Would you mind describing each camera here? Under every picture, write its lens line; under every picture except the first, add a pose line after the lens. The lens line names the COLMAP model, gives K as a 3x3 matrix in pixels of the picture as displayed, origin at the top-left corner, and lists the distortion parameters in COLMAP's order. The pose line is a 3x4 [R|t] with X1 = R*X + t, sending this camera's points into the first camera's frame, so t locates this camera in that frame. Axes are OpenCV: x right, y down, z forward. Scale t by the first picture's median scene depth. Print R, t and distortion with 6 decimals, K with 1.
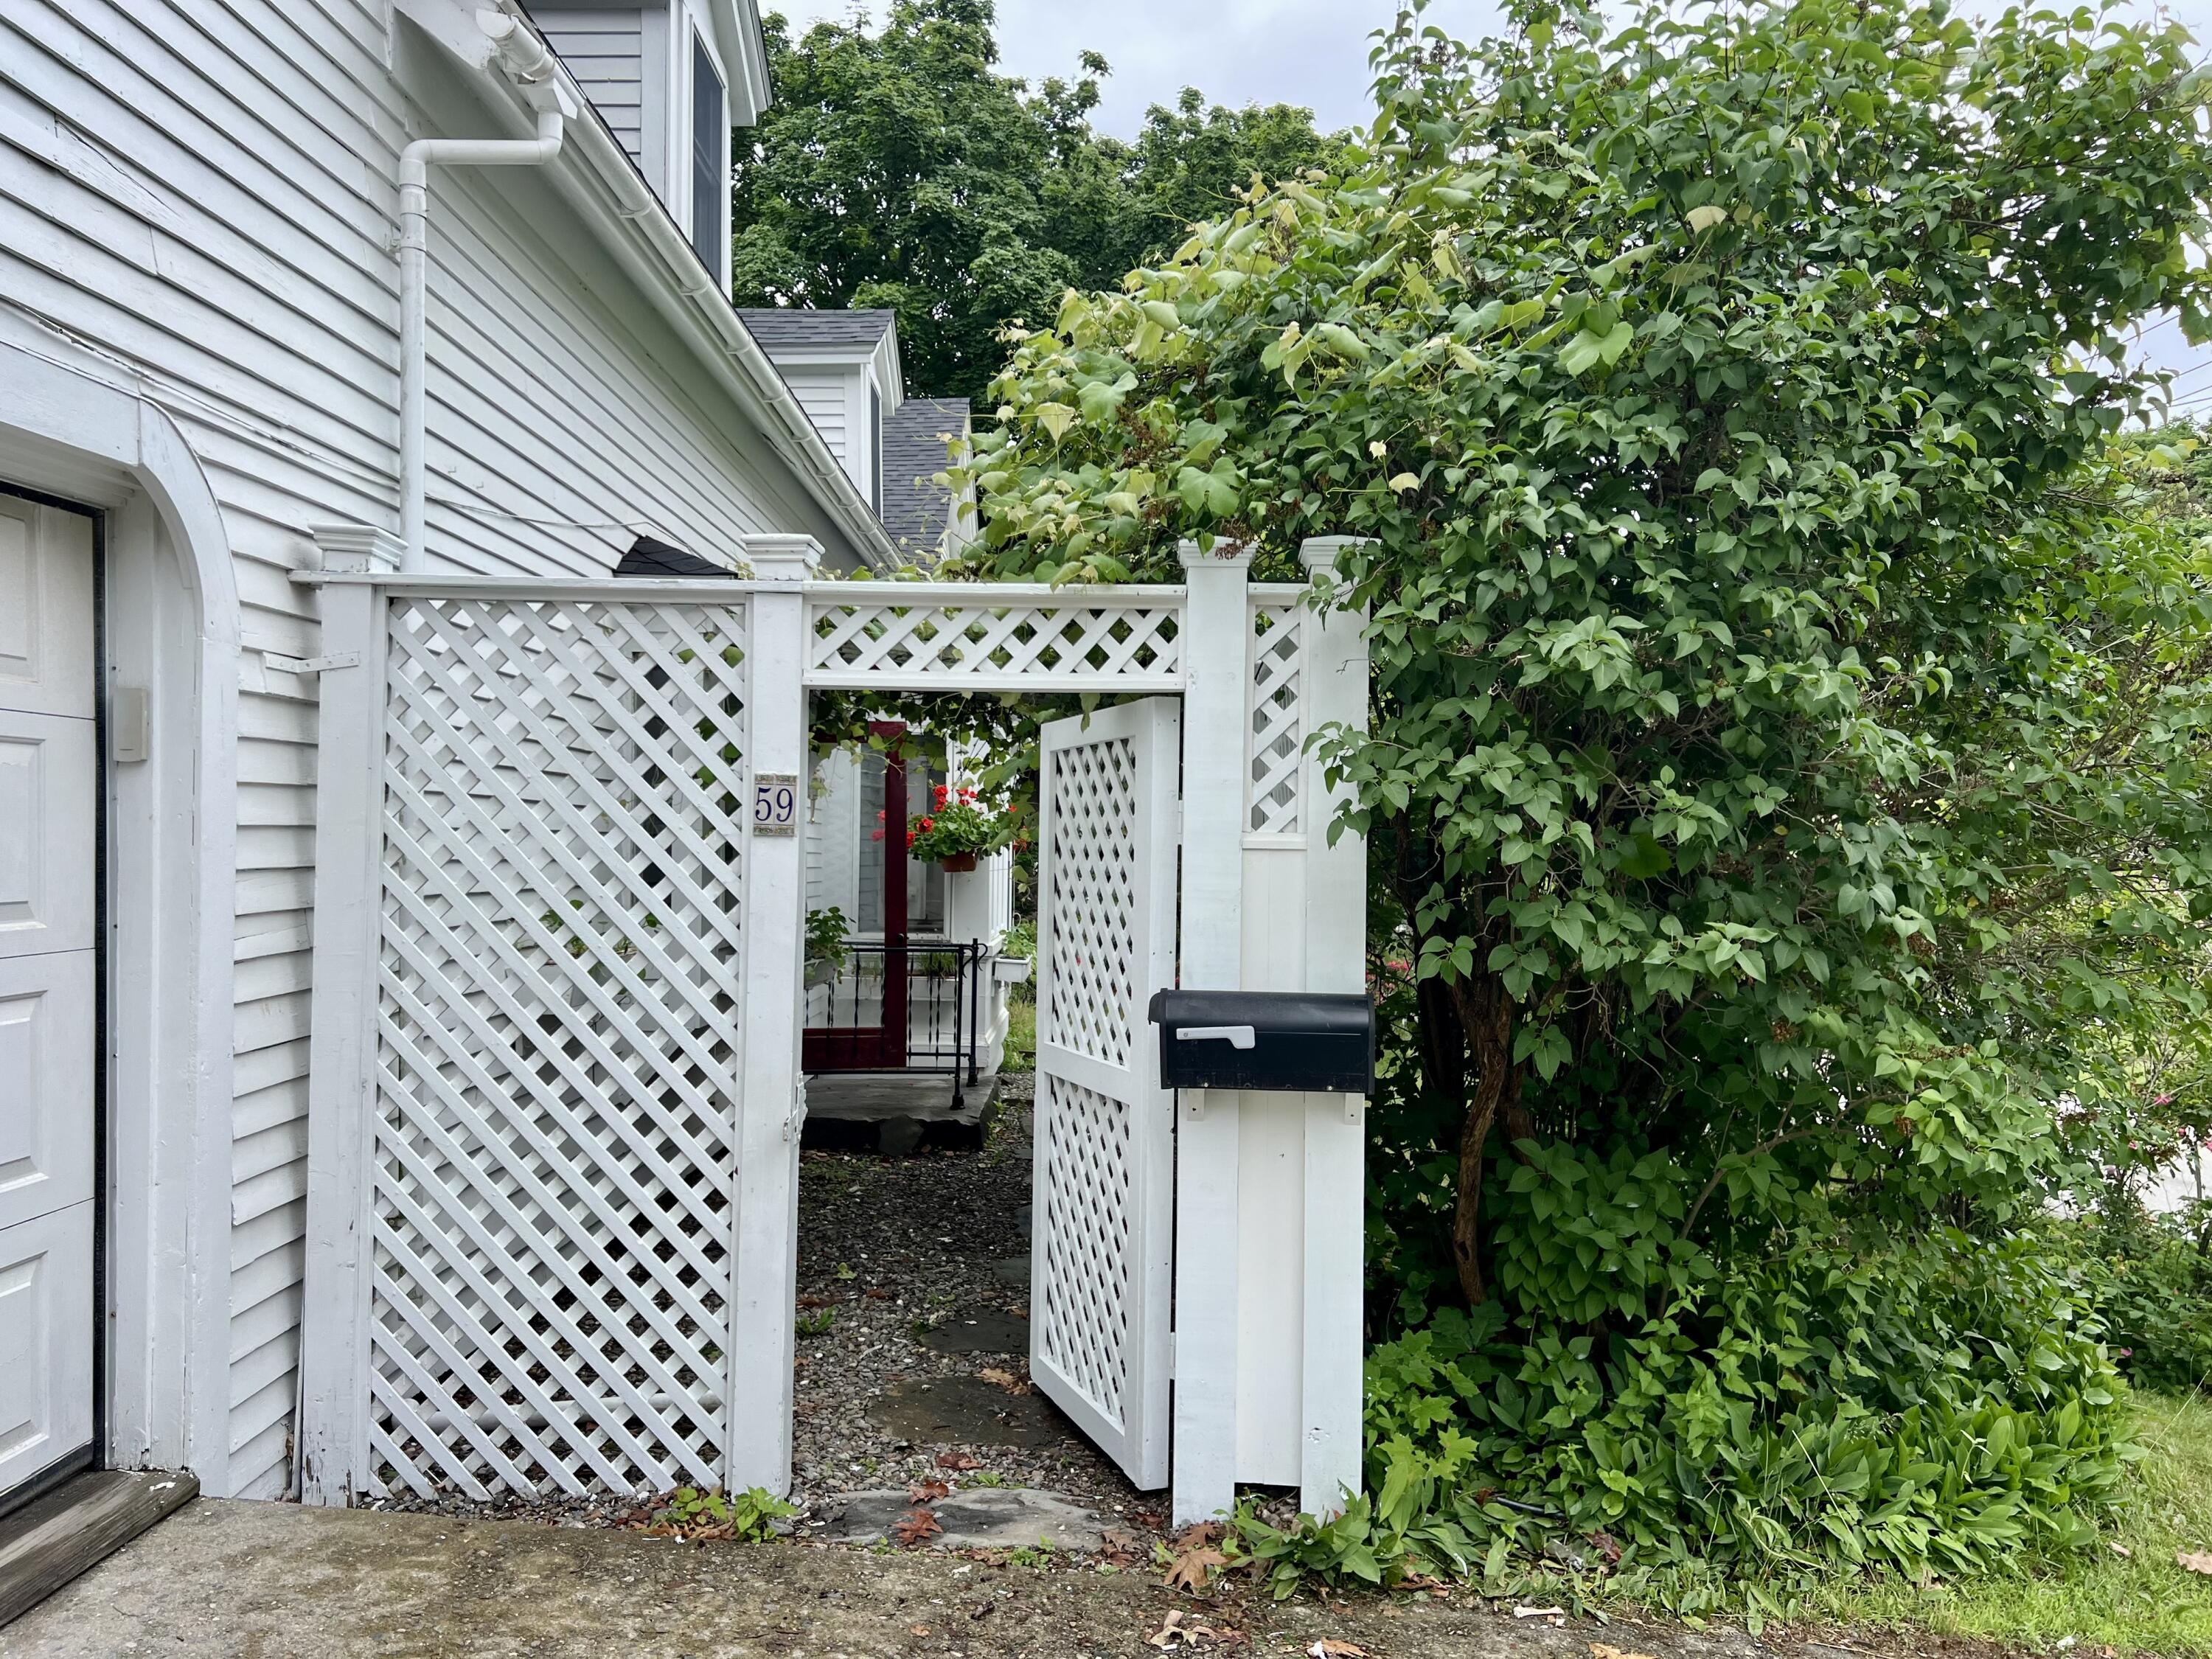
lens RADIAL K [[1682.9, 0, 1113.2], [0, 1682.9, 830.9], [0, 0, 1]] dist [0.035084, -0.001717]
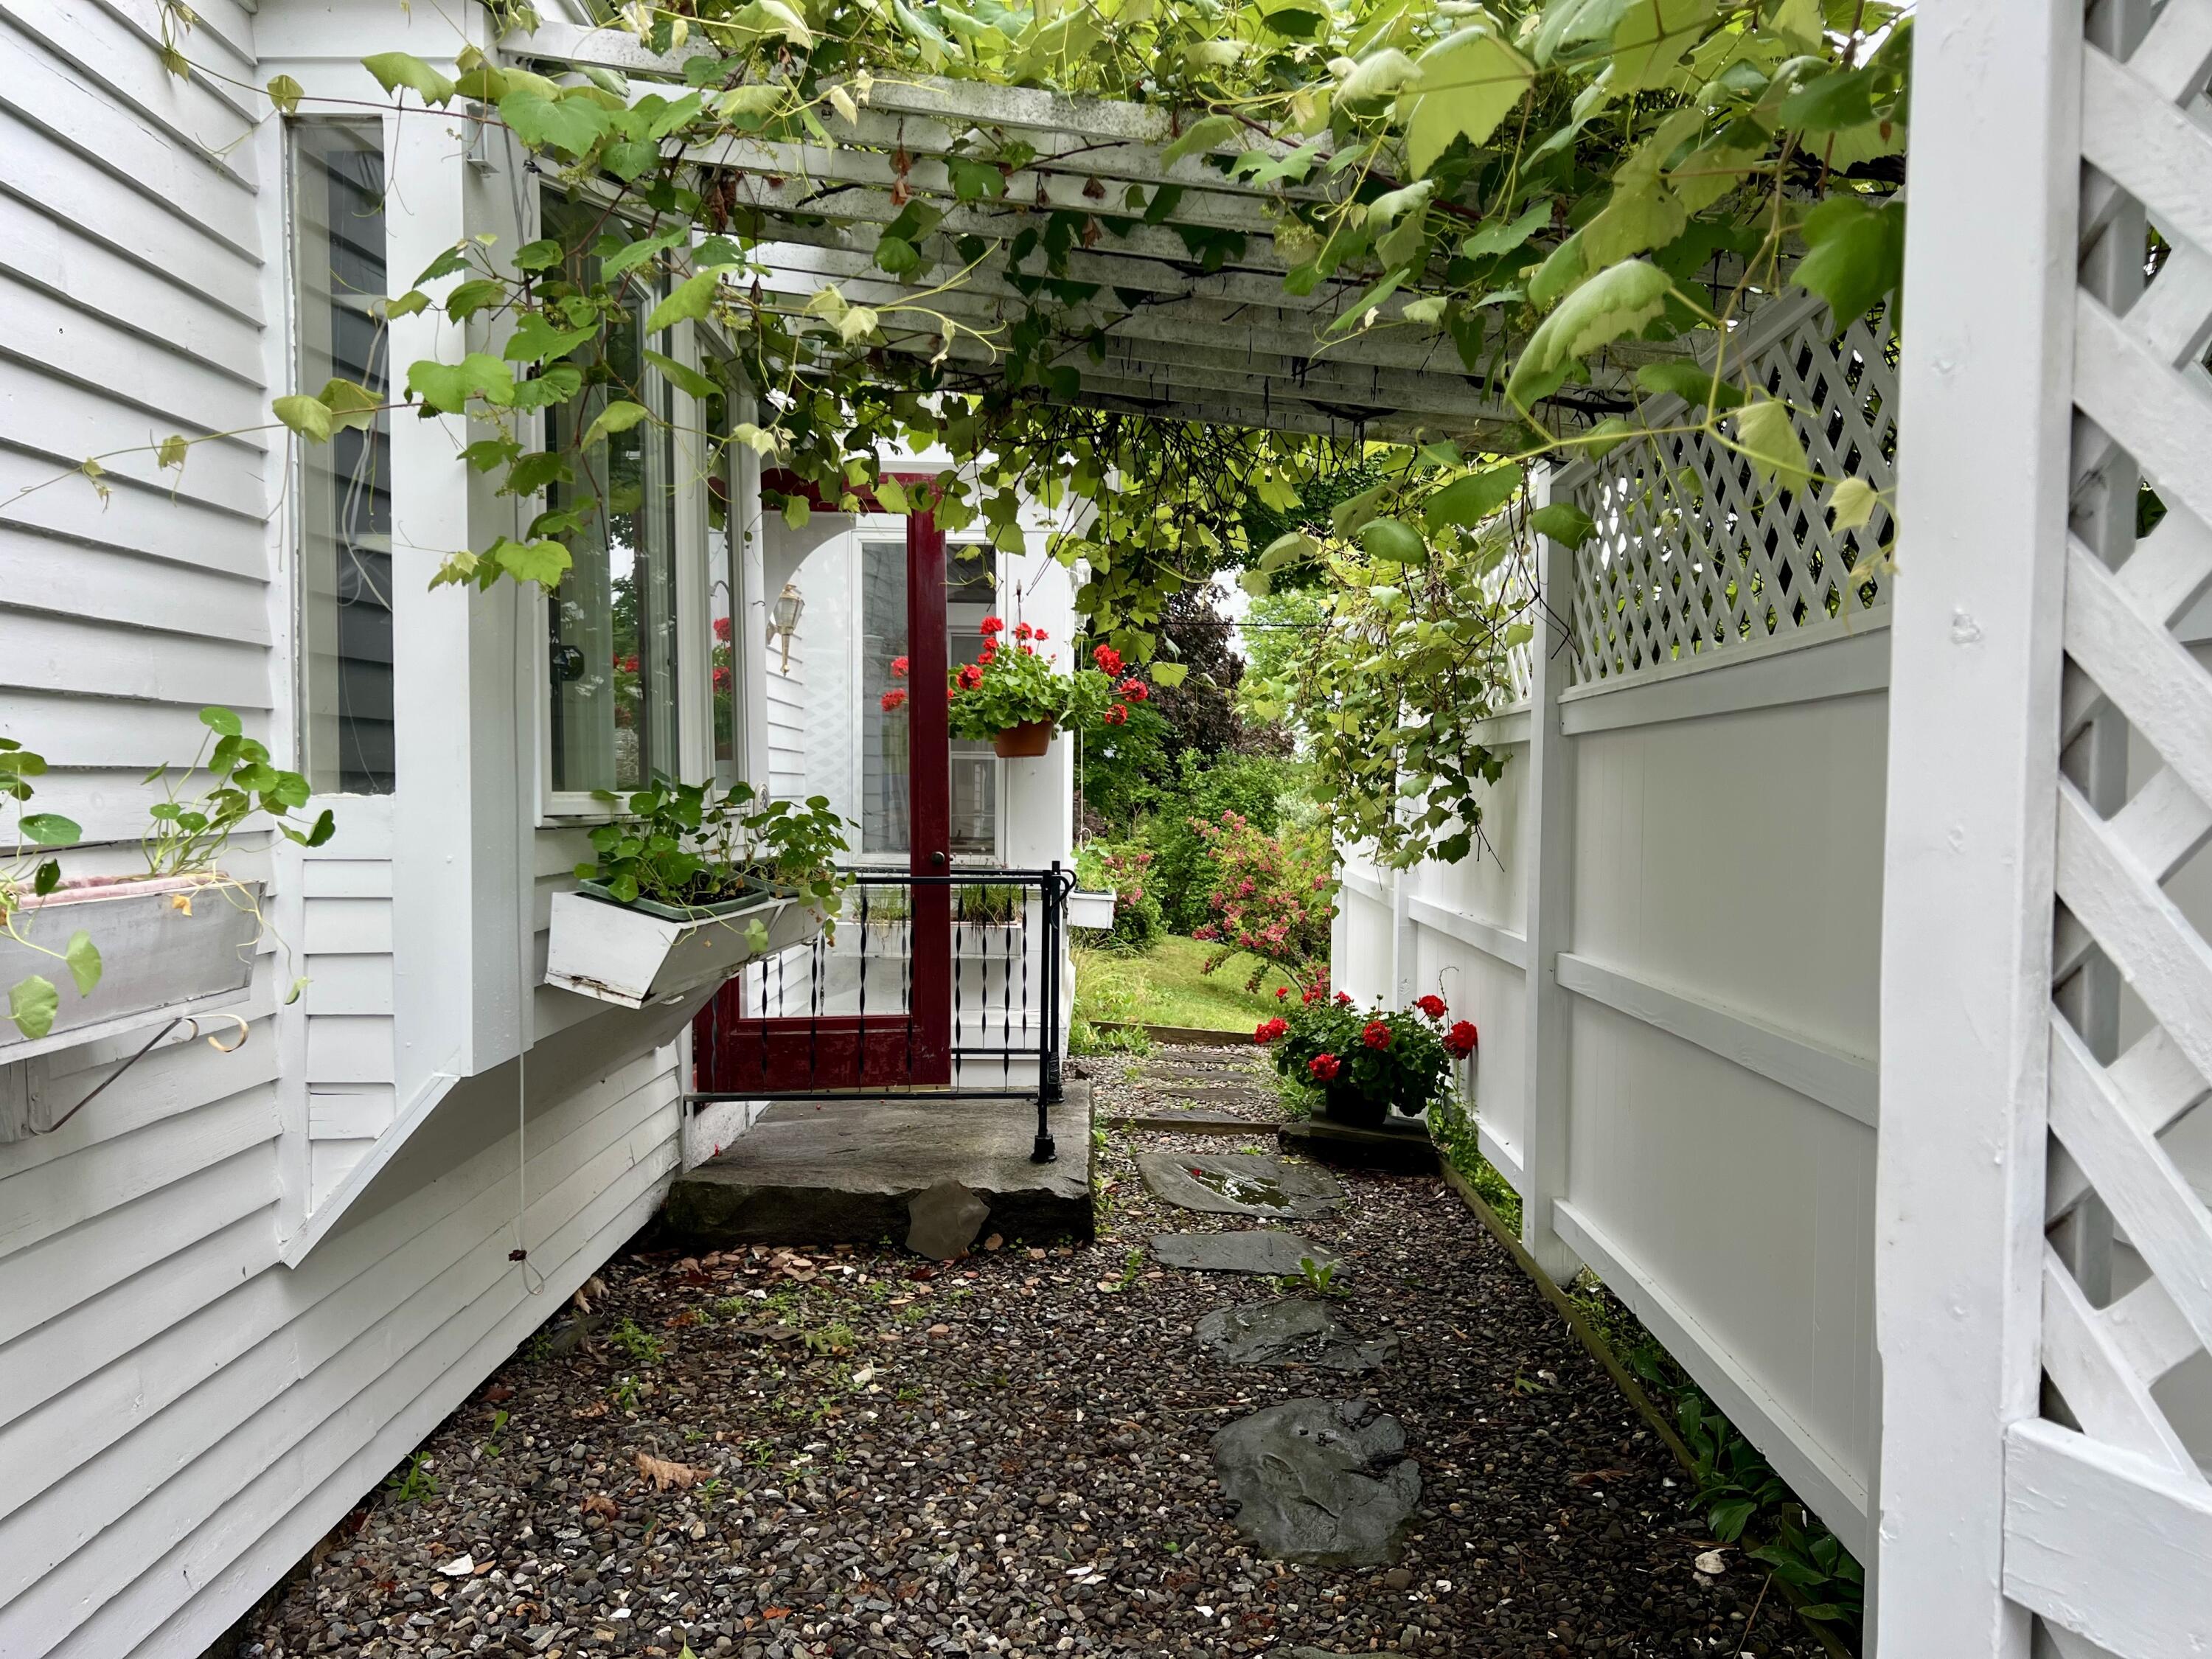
lens RADIAL K [[1682.9, 0, 1100.0], [0, 1682.9, 836.8], [0, 0, 1]] dist [0.035084, -0.001717]
pose [[0.999935, -0.006936, -0.009012, -0.068303], [0.007317, 0.999047, 0.043023, 0.033087], [0.008705, -0.043086, 0.999033, 0.445657]]
